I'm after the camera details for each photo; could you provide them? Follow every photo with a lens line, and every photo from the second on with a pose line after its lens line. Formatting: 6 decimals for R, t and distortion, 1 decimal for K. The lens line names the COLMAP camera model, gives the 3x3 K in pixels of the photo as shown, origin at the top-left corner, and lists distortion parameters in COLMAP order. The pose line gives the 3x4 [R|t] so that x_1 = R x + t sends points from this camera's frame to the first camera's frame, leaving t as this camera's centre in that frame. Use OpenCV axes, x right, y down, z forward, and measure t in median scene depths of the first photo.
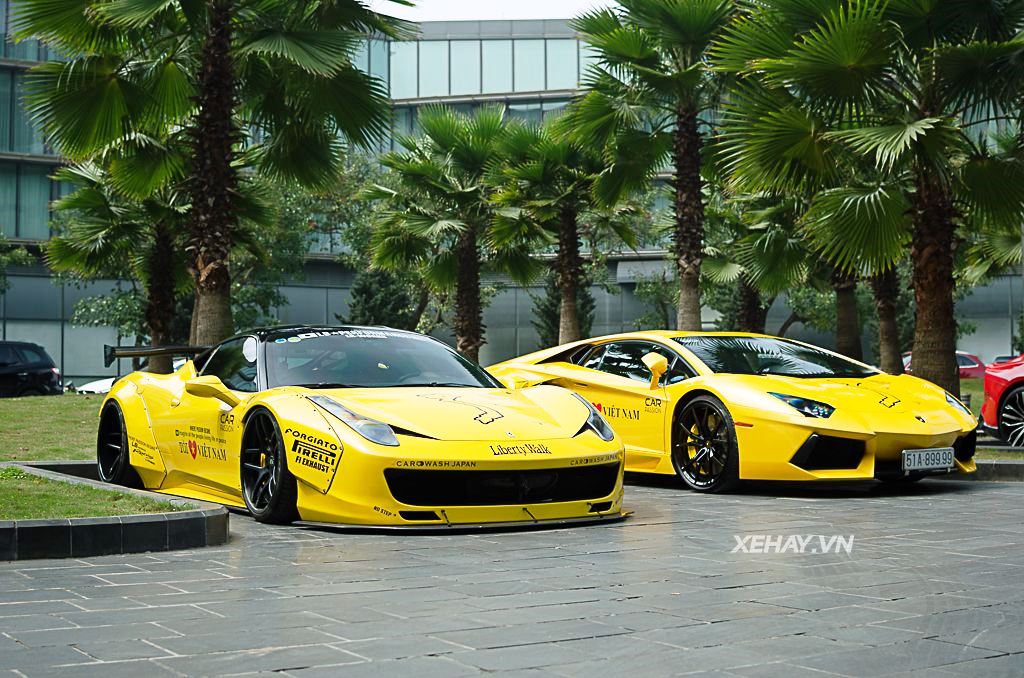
lens RADIAL K [[1495.9, 0, 512.0], [0, 1495.9, 339.0], [0, 0, 1]] dist [0.008583, -0.021938]
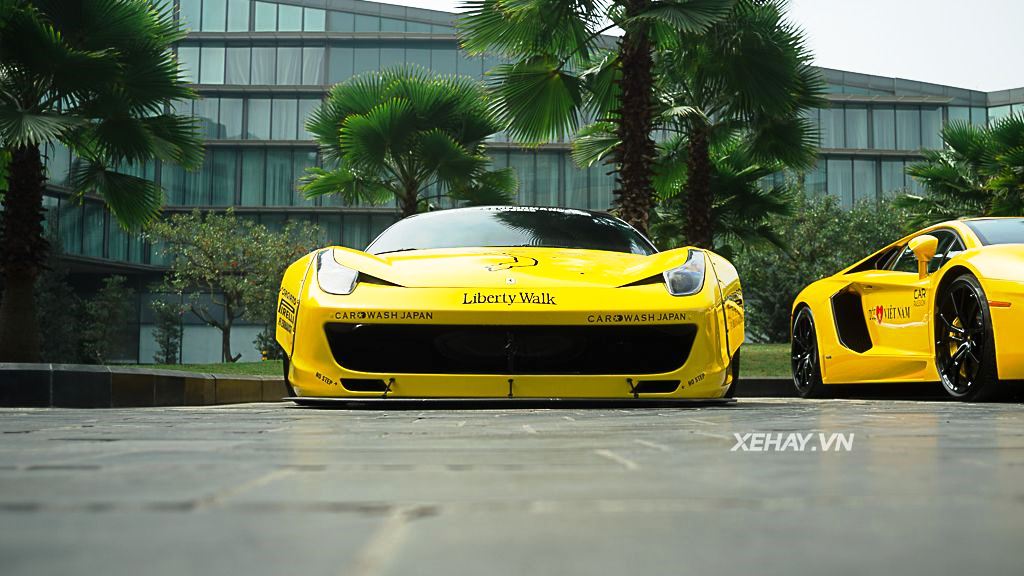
lens RADIAL K [[1107.2, 0, 512.0], [0, 1107.2, 288.0], [0, 0, 1]] dist [-0.175116, 0.381205]
pose [[0.875375, -0.039058, -0.481865, 0.245264], [0.013056, 0.998277, -0.057198, 0.092628], [0.483269, 0.043778, 0.874377, 0.500255]]
